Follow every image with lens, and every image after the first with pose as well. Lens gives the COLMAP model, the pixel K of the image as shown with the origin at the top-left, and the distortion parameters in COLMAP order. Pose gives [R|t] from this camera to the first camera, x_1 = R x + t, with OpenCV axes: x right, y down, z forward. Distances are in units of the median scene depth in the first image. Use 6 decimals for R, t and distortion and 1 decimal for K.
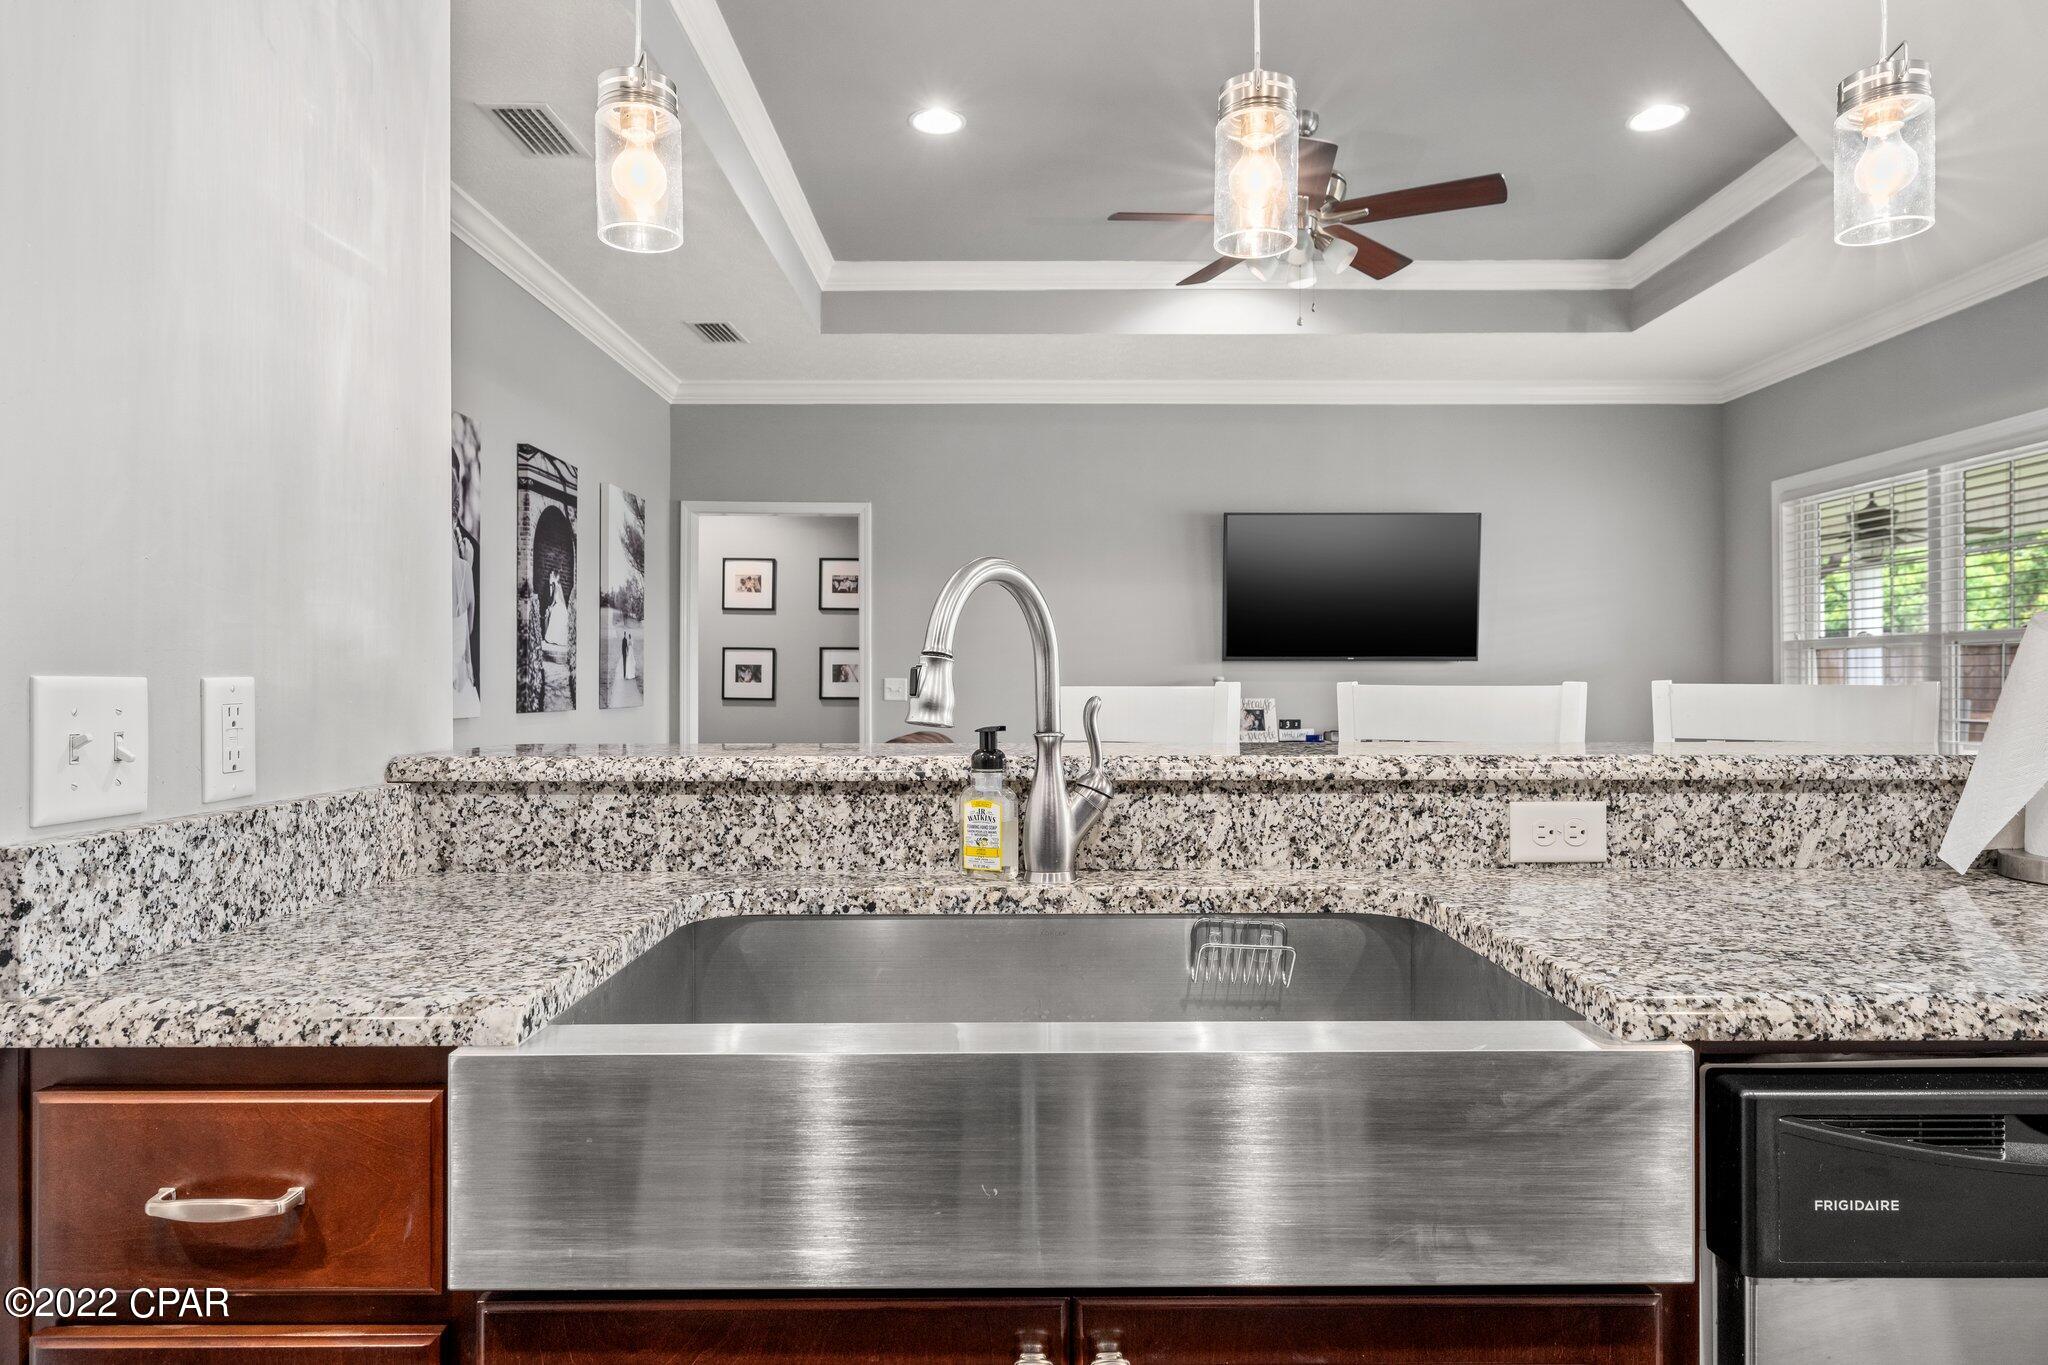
lens RADIAL K [[1196.9, 0, 1032.6], [0, 1196.9, 680.2], [0, 0, 1]] dist [-0.000573, 0.003788]
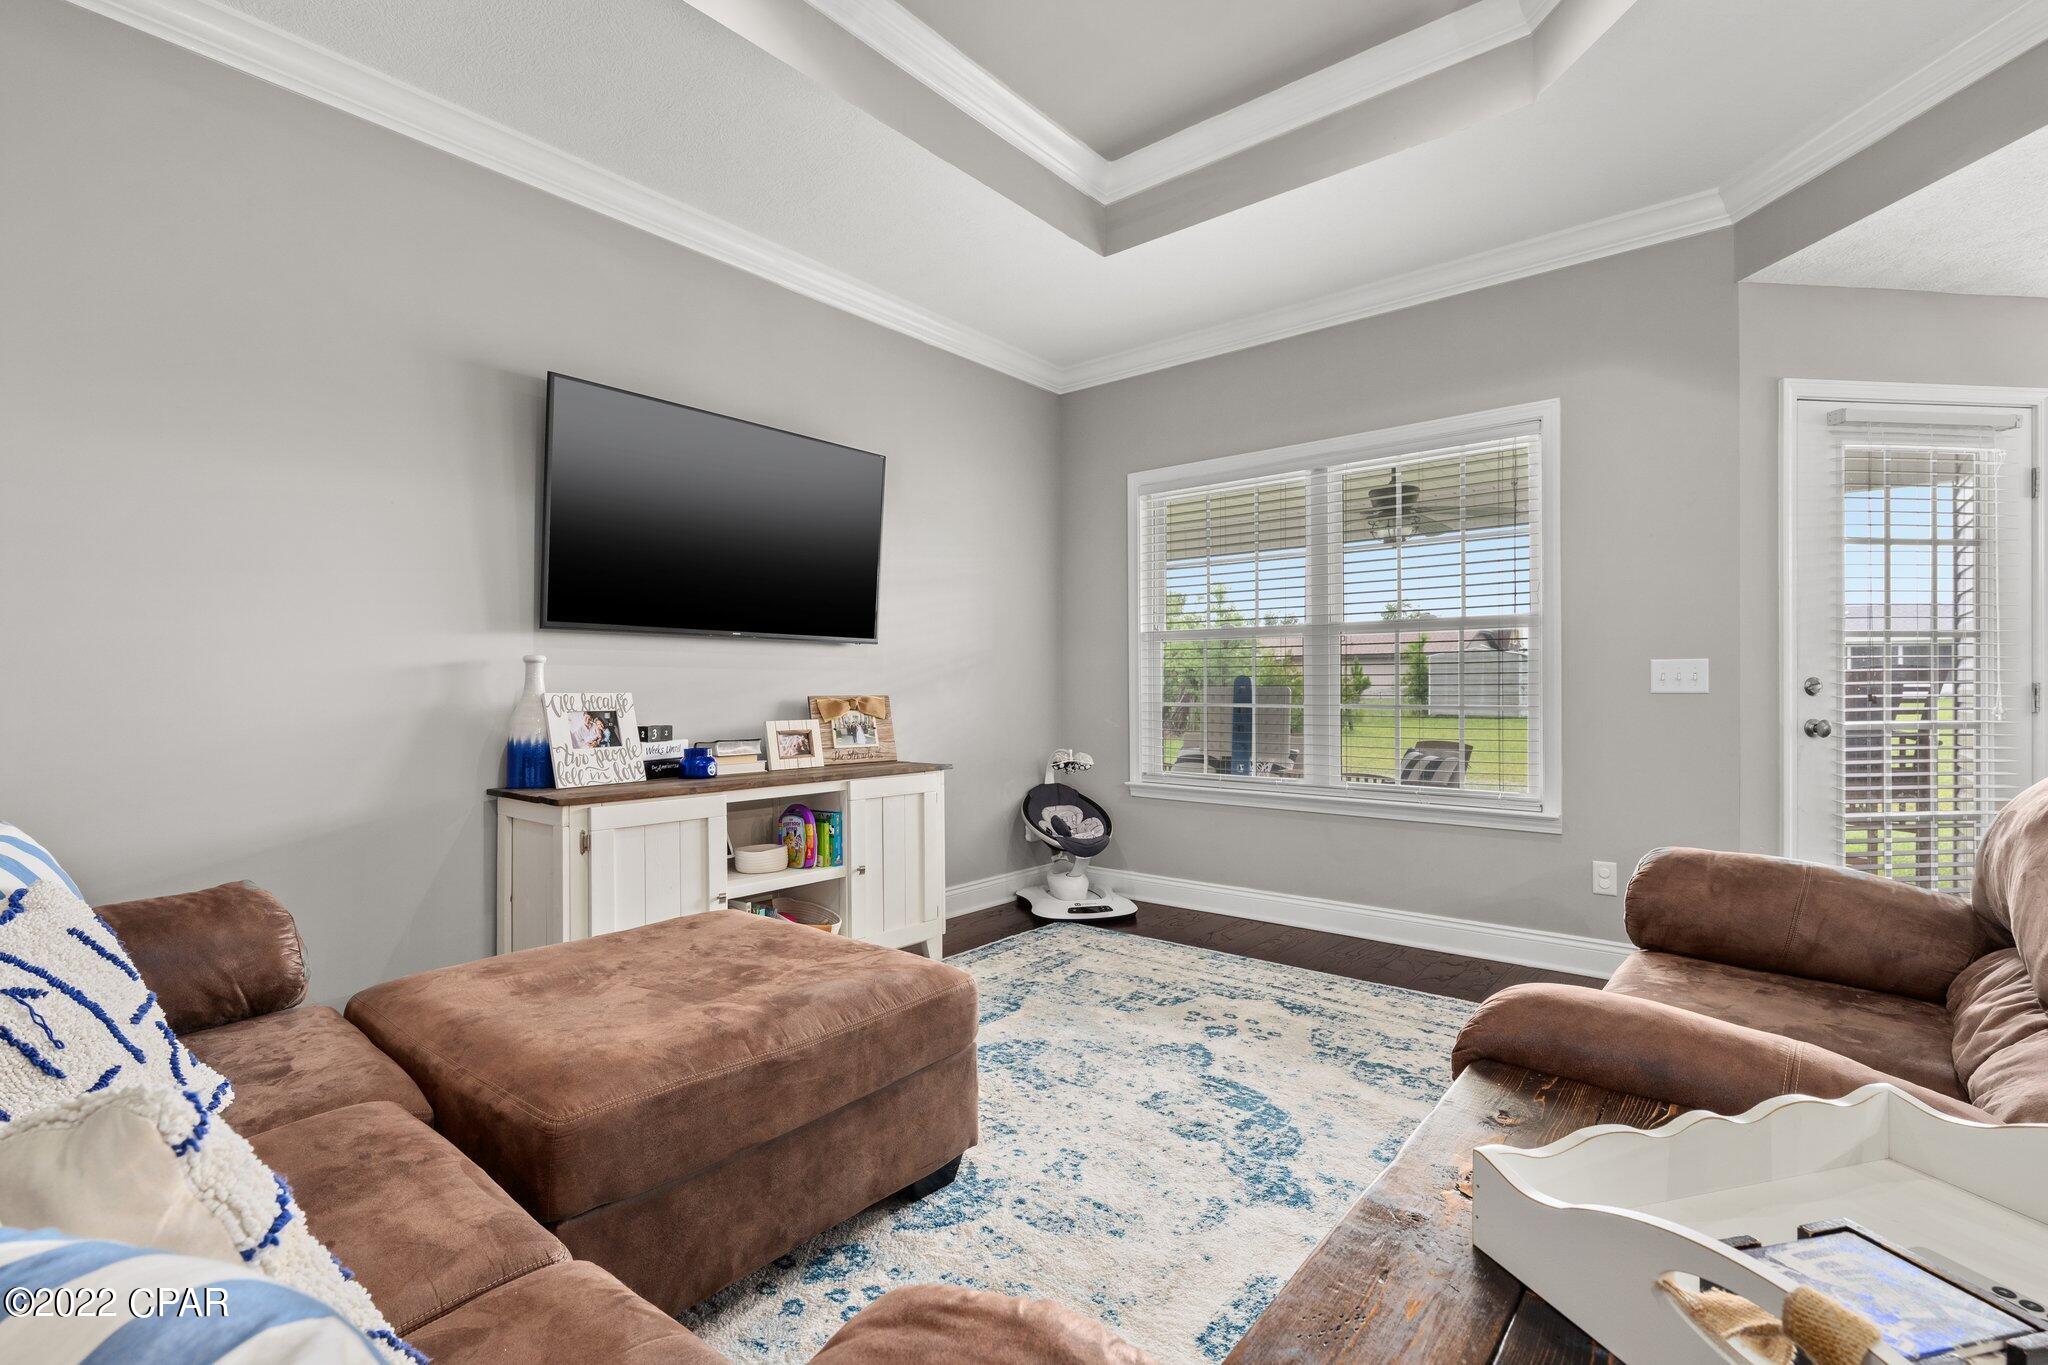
lens RADIAL K [[927.5, 0, 1025.3], [0, 927.5, 685.5], [0, 0, 1]] dist [-0.001932, -0.001206]
pose [[0.638654, -0.000145, 0.769494, -0.163164], [0.002163, 0.999996, -0.001607, 0.055218], [-0.769491, 0.002691, 0.638652, 2.335909]]
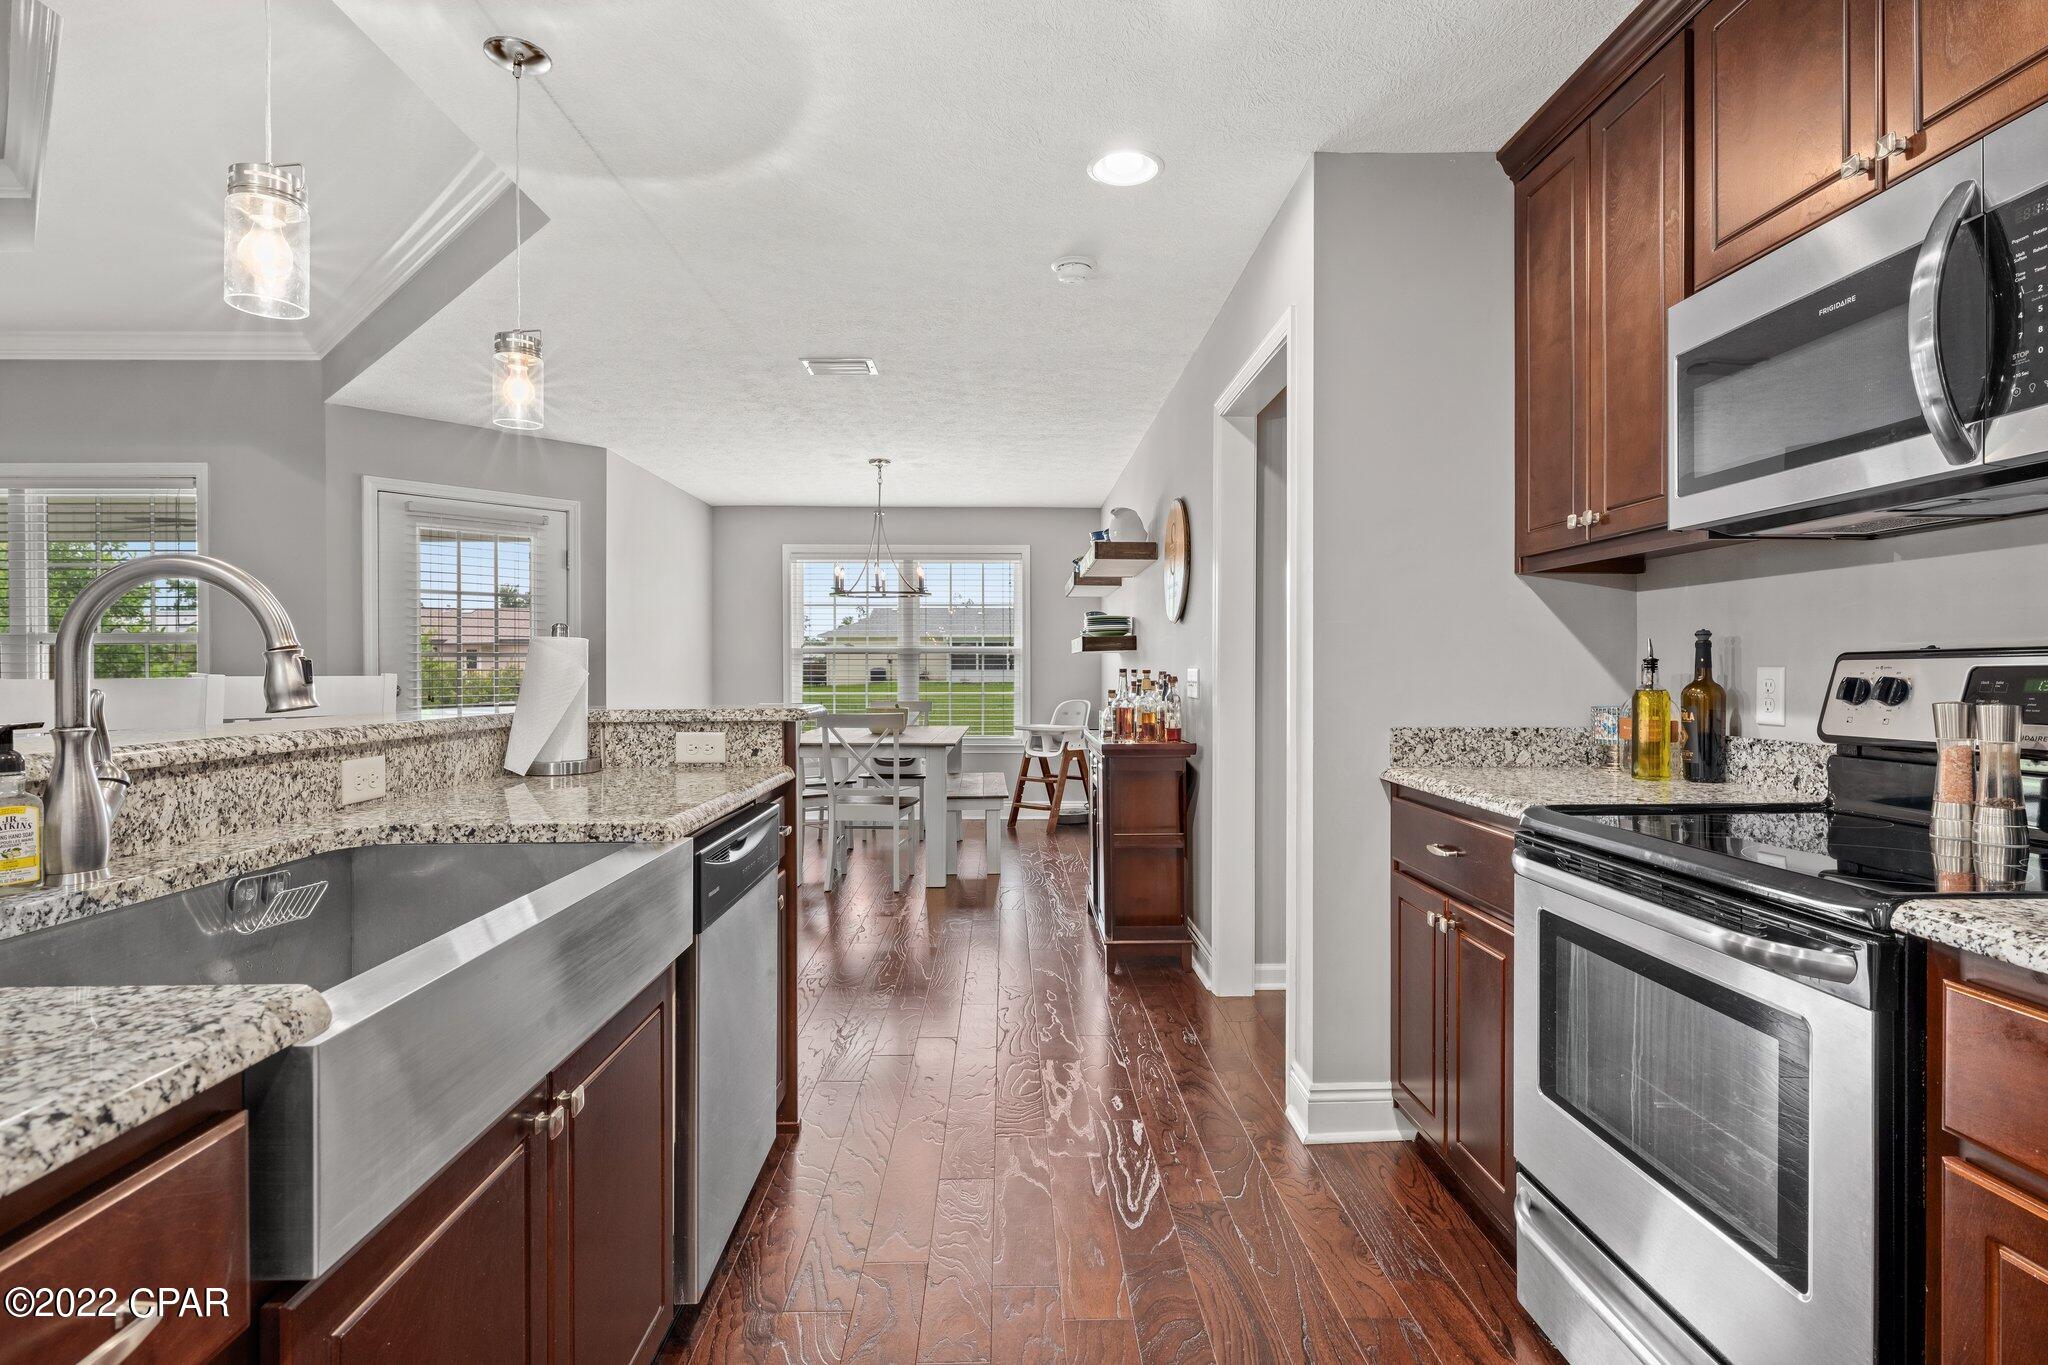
lens RADIAL K [[1008.0, 0, 1027.8], [0, 1008.0, 672.1], [0, 0, 1]] dist [-0.004615, -0.000442]
pose [[-0.026552, -0.000077, 0.999647, -0.773328], [0.004228, 0.999991, 0.000189, 0.002486], [-0.999638, 0.004231, -0.026552, 0.245977]]
